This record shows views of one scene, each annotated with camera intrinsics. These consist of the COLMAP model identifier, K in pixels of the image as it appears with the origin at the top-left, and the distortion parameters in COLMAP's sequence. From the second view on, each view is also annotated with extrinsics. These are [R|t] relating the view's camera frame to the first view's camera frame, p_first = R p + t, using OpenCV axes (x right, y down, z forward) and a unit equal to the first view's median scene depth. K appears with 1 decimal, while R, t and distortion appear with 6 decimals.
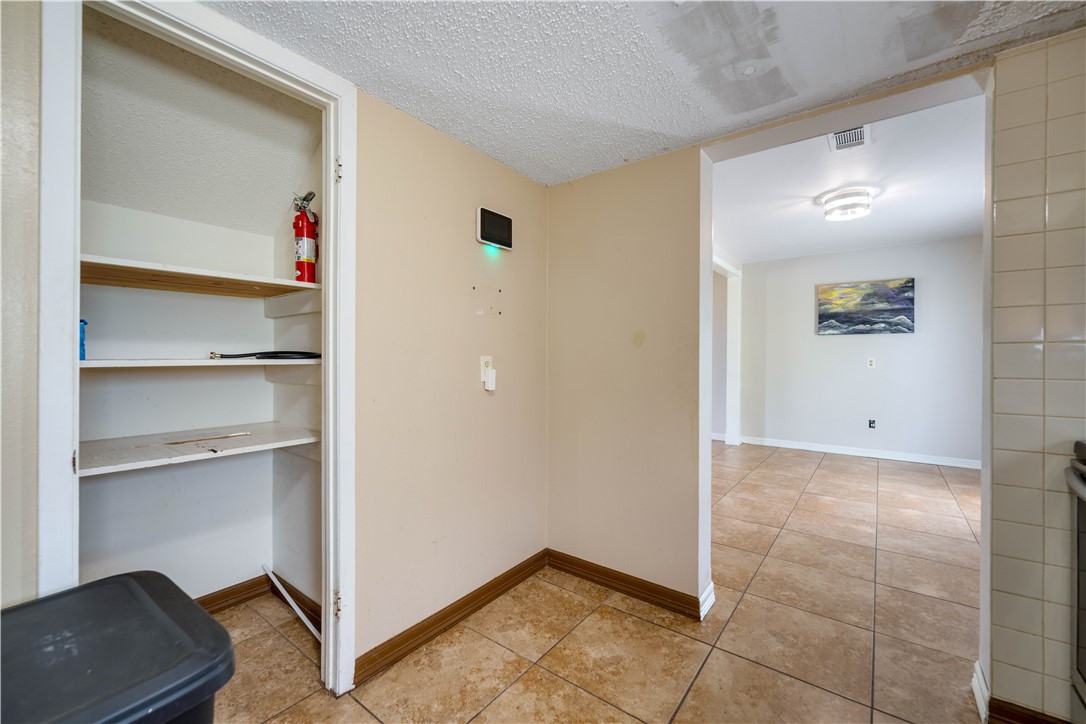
lens RADIAL K [[441.0, 0, 541.3], [0, 441.0, 358.0], [0, 0, 1]] dist [-0.001904, -0.000335]
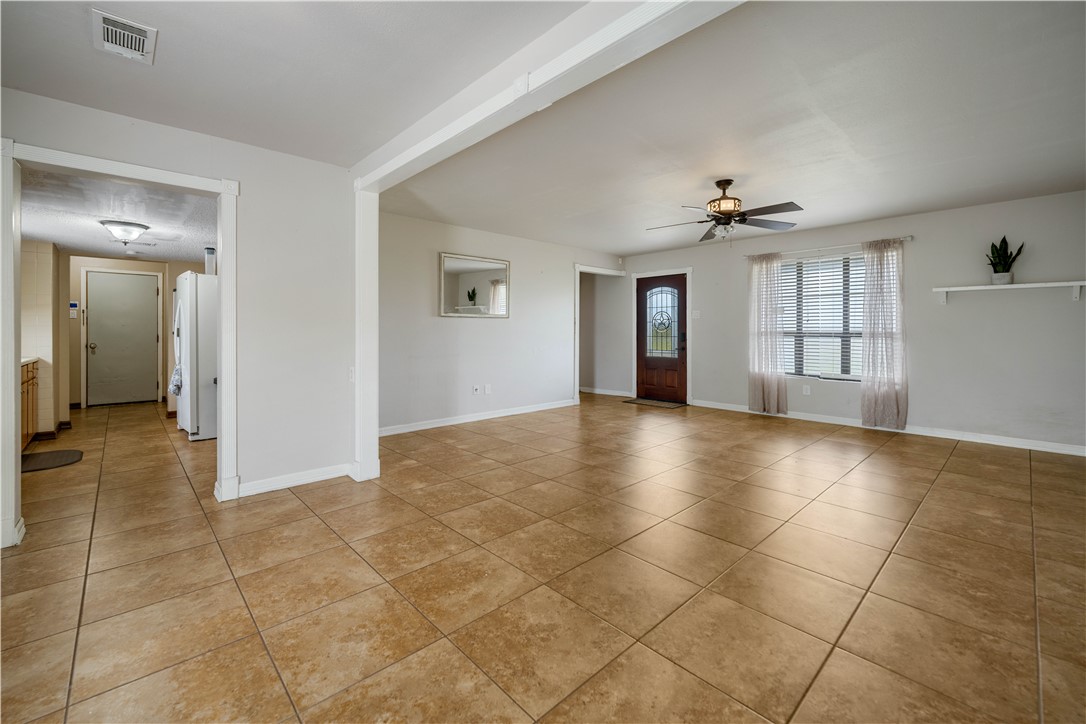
lens RADIAL K [[455.2, 0, 541.0], [0, 455.2, 328.6], [0, 0, 1]] dist [-0.000557, -0.000176]
pose [[-0.167238, -0.004885, -0.985904, 0.960656], [-0.002778, 0.999986, -0.004484, -0.000610], [0.985913, 0.001989, -0.167249, 1.307998]]
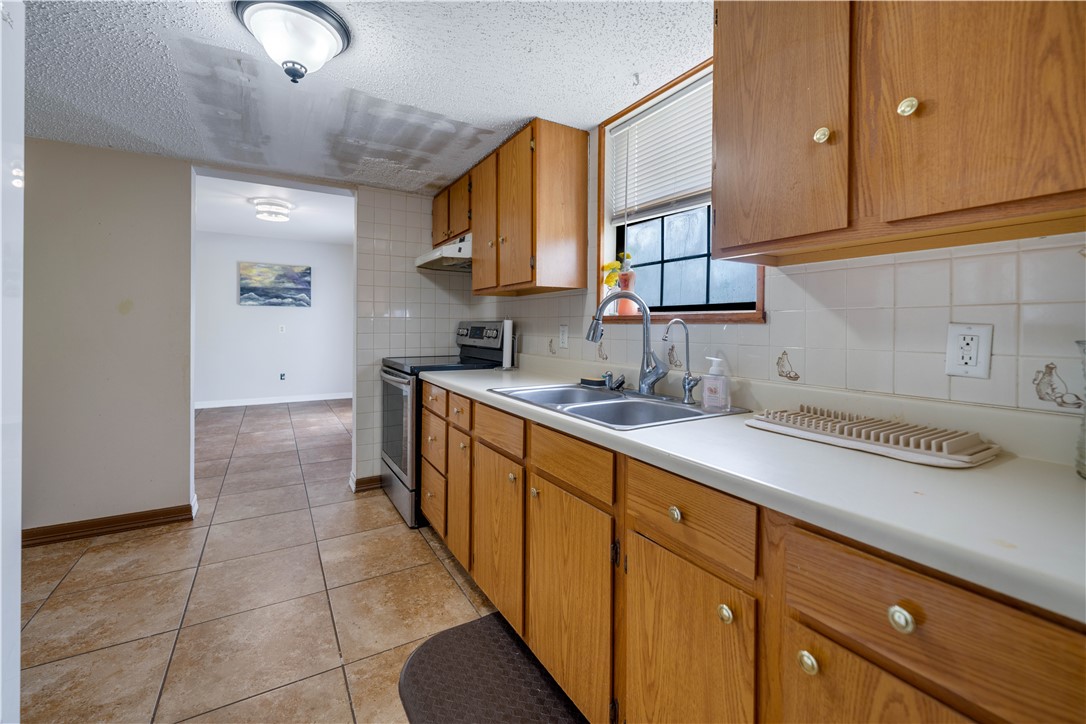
lens RADIAL K [[455.2, 0, 541.0], [0, 455.2, 328.6], [0, 0, 1]] dist [-0.000557, -0.000176]
pose [[0.369755, -0.004310, 0.929119, -0.286630], [-0.001401, 0.999986, 0.005196, 0.003438], [-0.929128, -0.003222, 0.369743, -0.266849]]
